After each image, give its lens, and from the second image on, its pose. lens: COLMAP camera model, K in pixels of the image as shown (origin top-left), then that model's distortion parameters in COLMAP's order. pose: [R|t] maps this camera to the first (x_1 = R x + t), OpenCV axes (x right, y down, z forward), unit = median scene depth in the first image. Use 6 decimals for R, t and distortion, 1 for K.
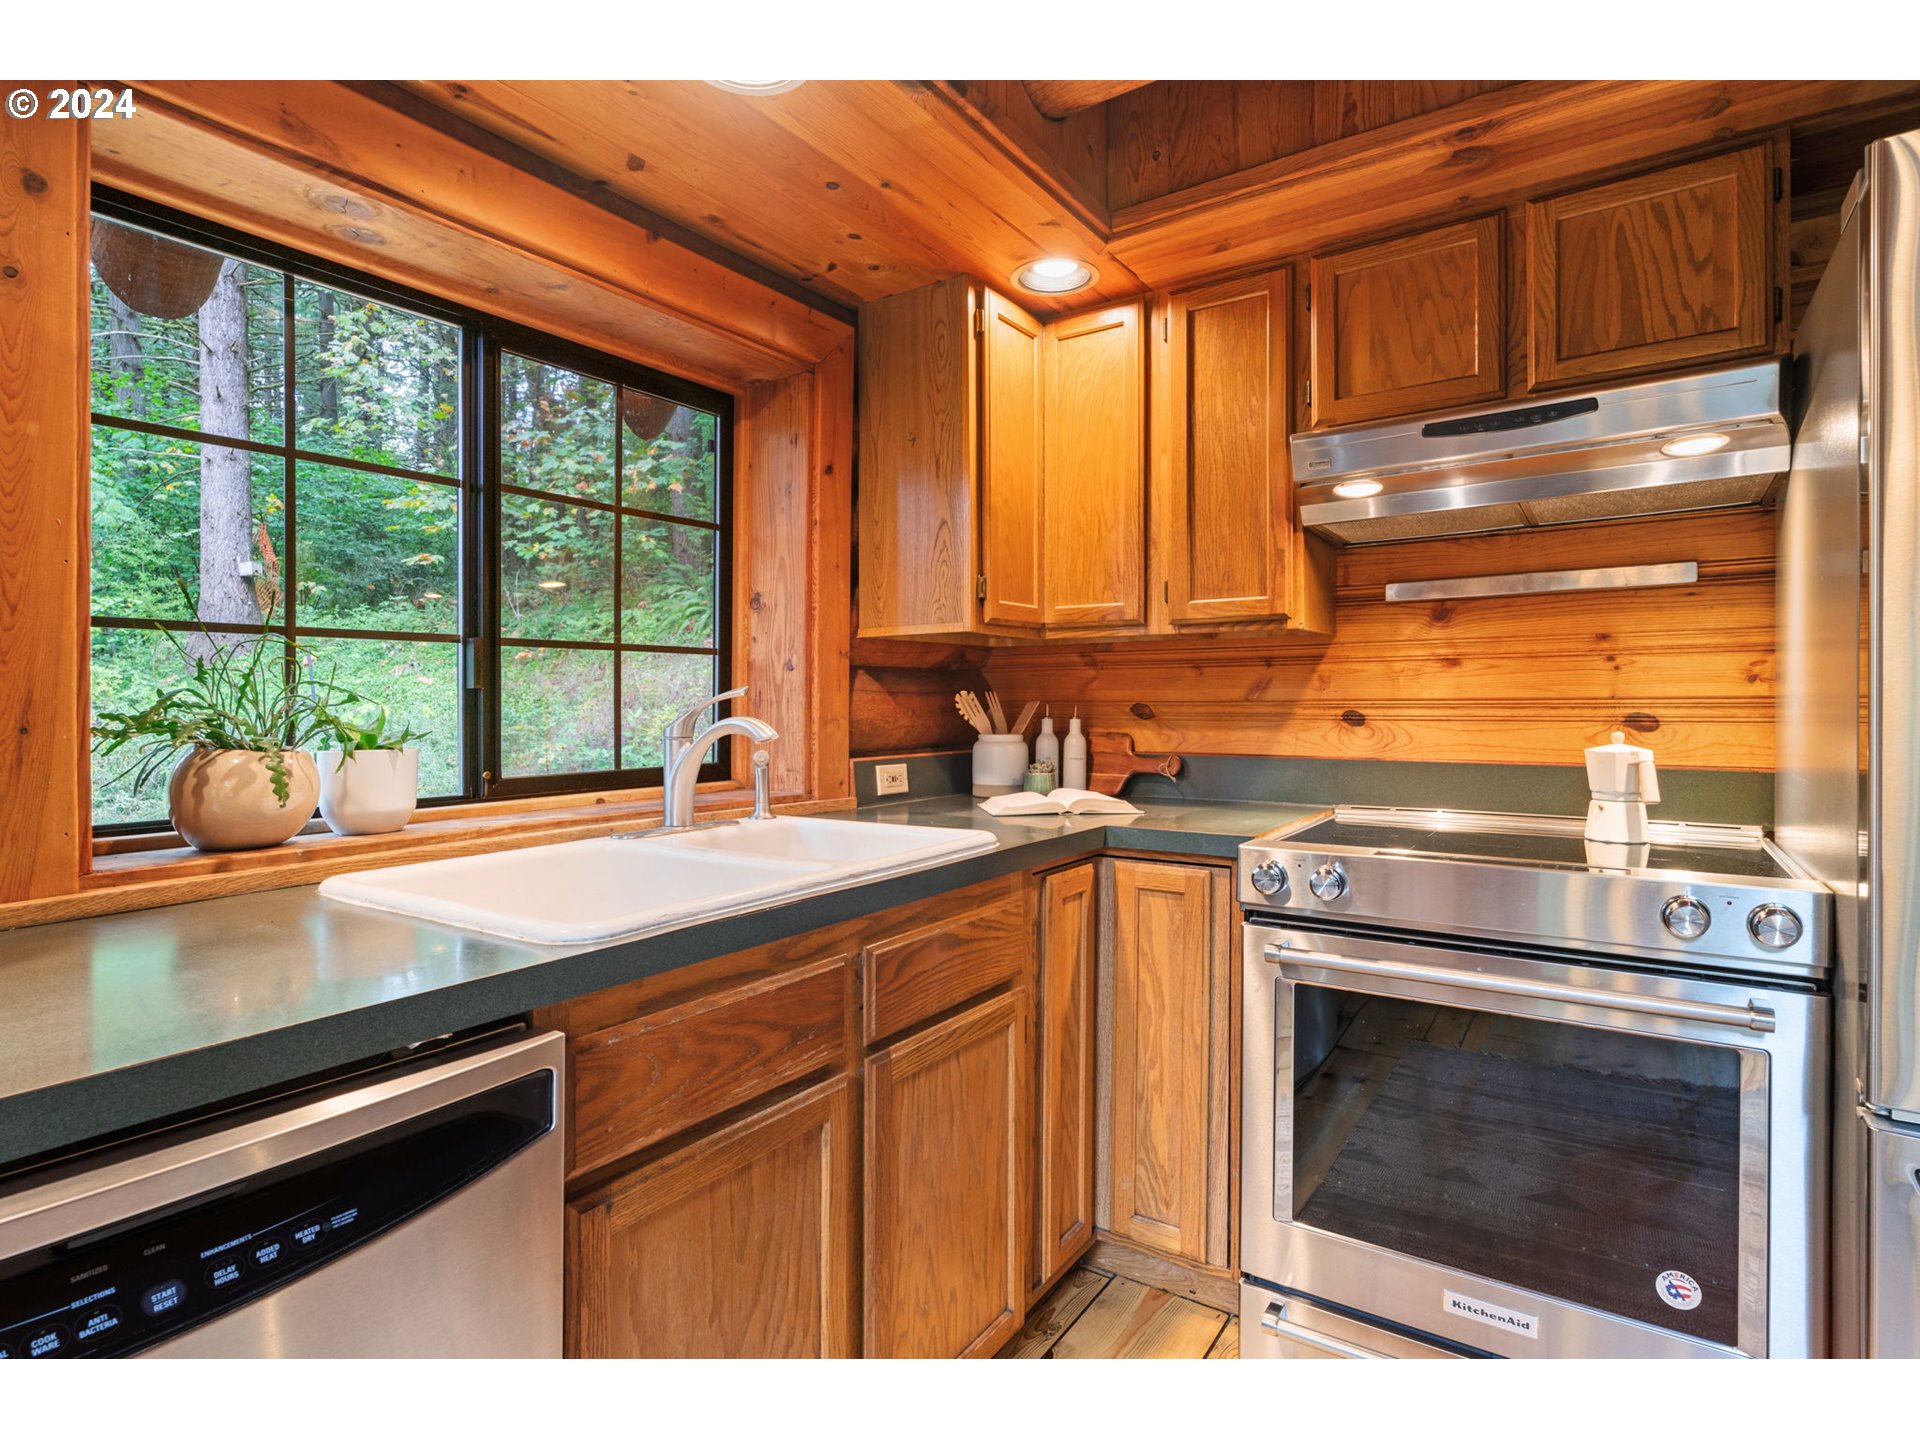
lens RADIAL K [[977.3, 0, 966.7], [0, 977.3, 732.0], [0, 0, 1]] dist [-0.001127, 0.000286]
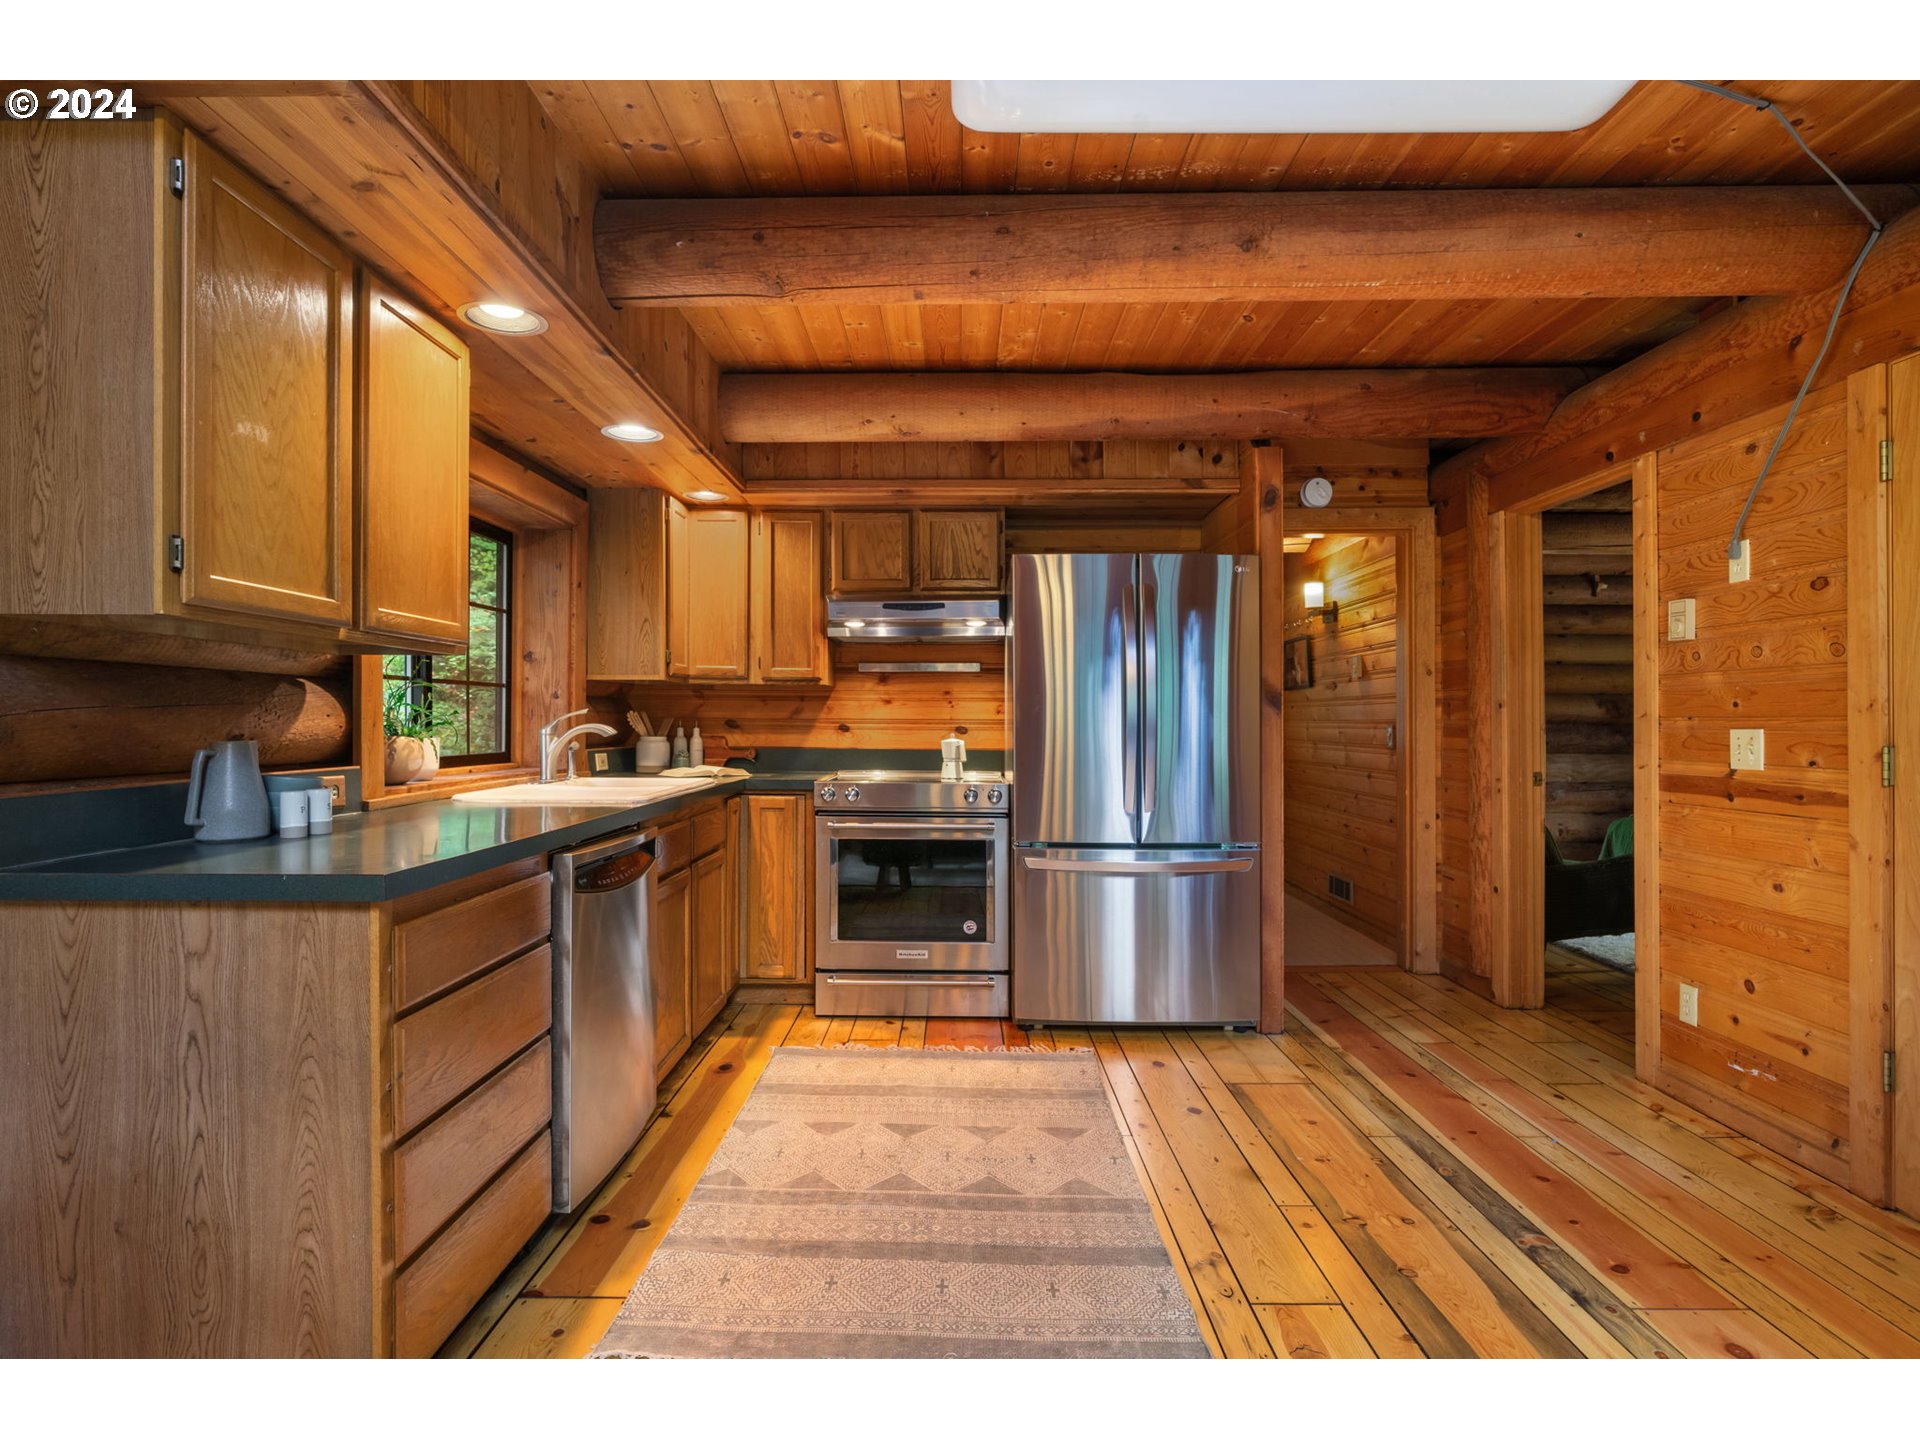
lens RADIAL K [[948.1, 0, 954.5], [0, 948.1, 642.9], [0, 0, 1]] dist [-0.001178, -0.000322]
pose [[0.834759, 0.056303, 0.547730, -0.523880], [0.005308, 0.993889, -0.110255, 0.029559], [-0.550590, 0.094944, 0.829359, -0.811142]]
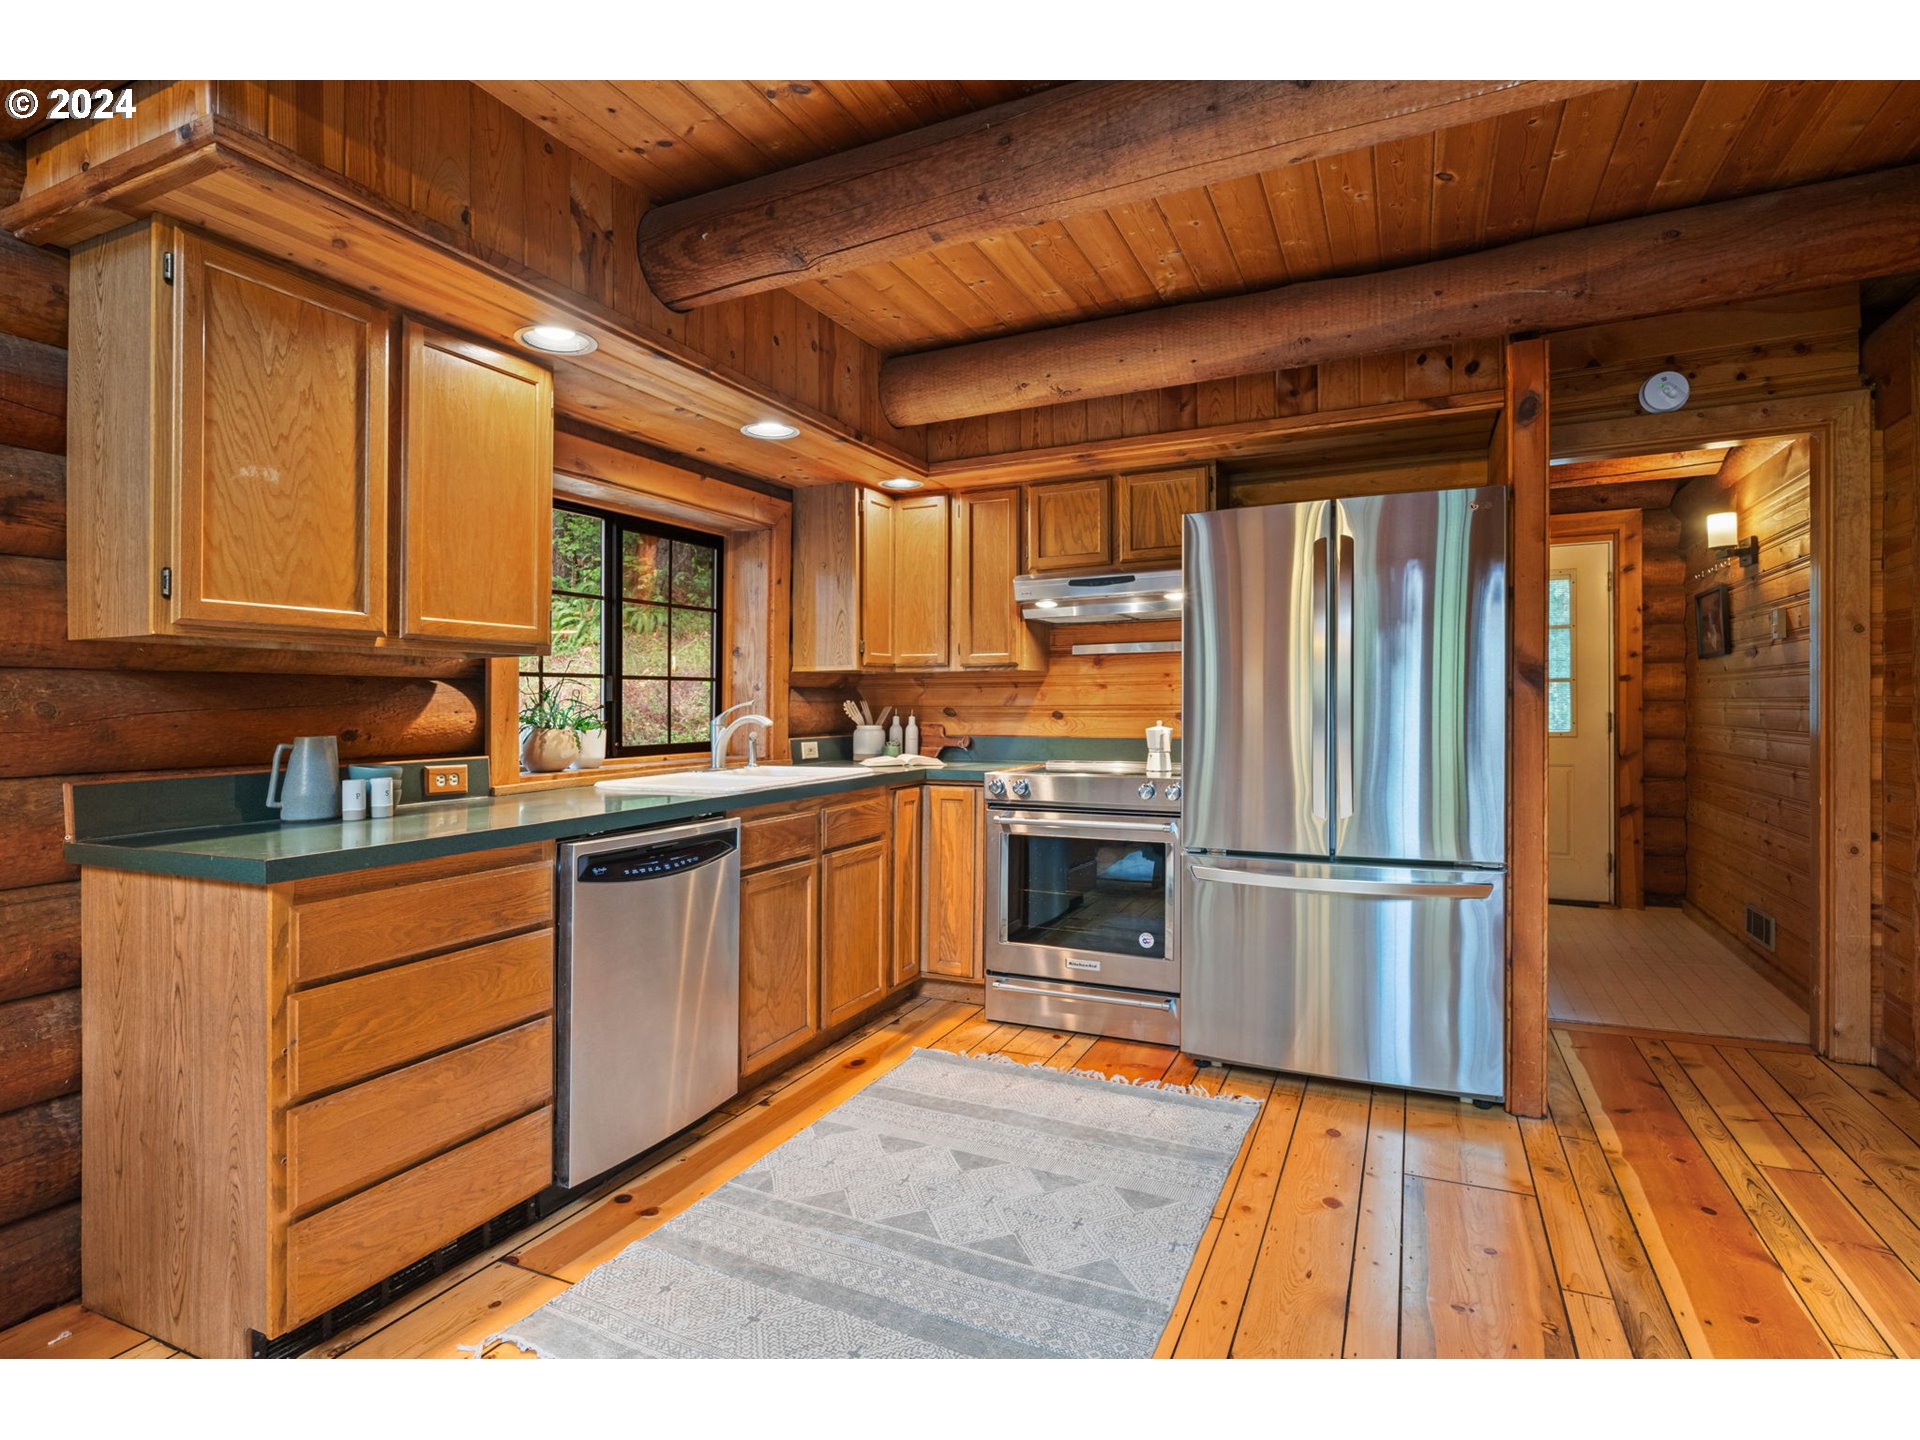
lens RADIAL K [[957.6, 0, 969.6], [0, 957.6, 638.7], [0, 0, 1]] dist [-0.001833, -0.000092]
pose [[0.986816, 0.010145, 0.161531, -0.078902], [0.005824, 0.995162, -0.098078, 0.020250], [-0.161744, 0.097725, 0.981982, -0.858943]]
